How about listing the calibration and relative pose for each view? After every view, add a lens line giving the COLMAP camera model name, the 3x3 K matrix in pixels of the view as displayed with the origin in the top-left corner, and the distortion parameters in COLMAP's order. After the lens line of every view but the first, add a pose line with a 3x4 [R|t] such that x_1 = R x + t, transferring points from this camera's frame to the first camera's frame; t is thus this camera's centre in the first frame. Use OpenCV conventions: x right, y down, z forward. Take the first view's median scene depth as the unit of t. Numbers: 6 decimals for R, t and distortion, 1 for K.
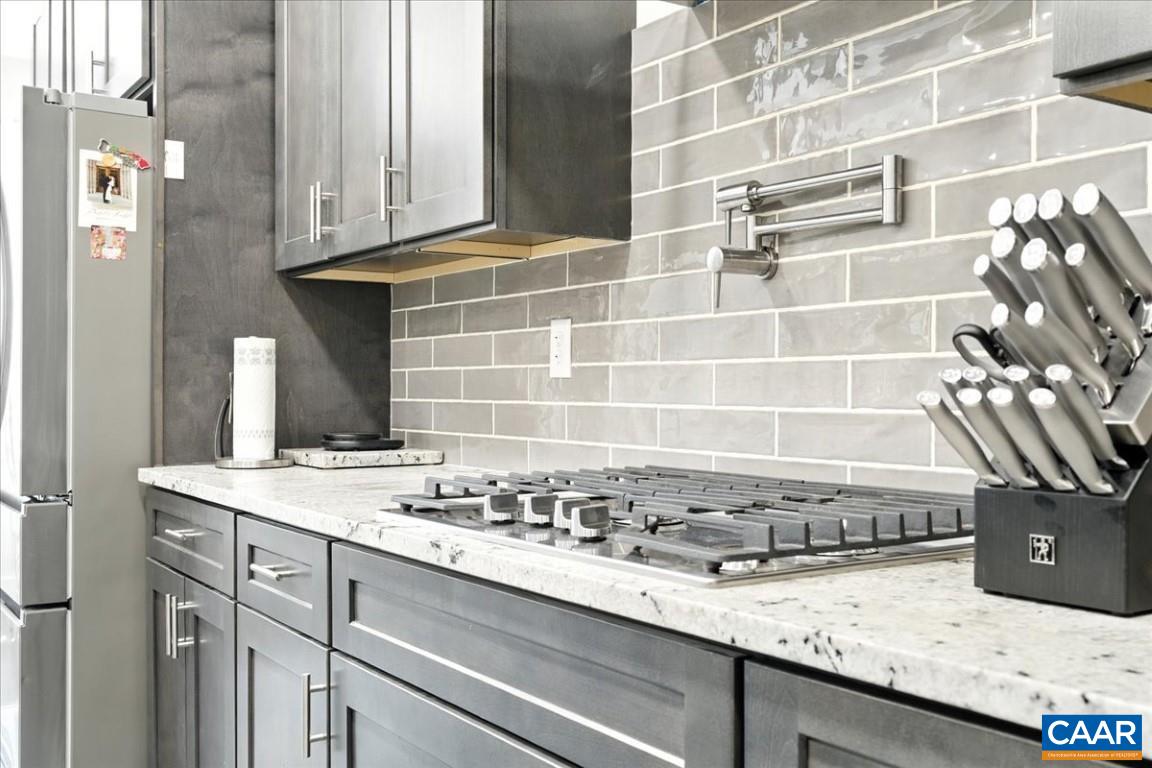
lens RADIAL K [[1169.1, 0, 565.0], [0, 1169.1, 403.4], [0, 0, 1]] dist [0.011882, 0.008144]
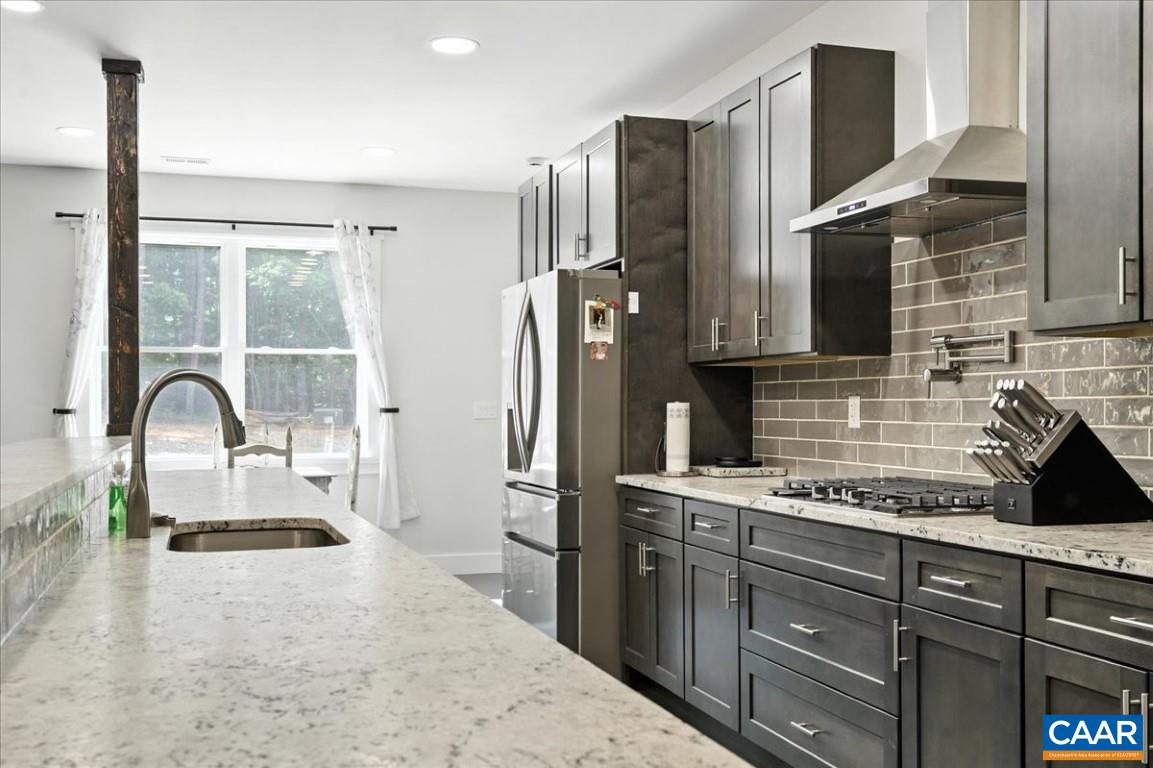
lens RADIAL K [[1170.1, 0, 565.5], [0, 1170.1, 403.4], [0, 0, 1]] dist [0.011882, 0.008144]
pose [[0.962727, -0.003561, -0.270450, 0.059423], [-0.000623, 0.999881, -0.015383, -0.034022], [0.270473, 0.014978, 0.962611, -0.916984]]
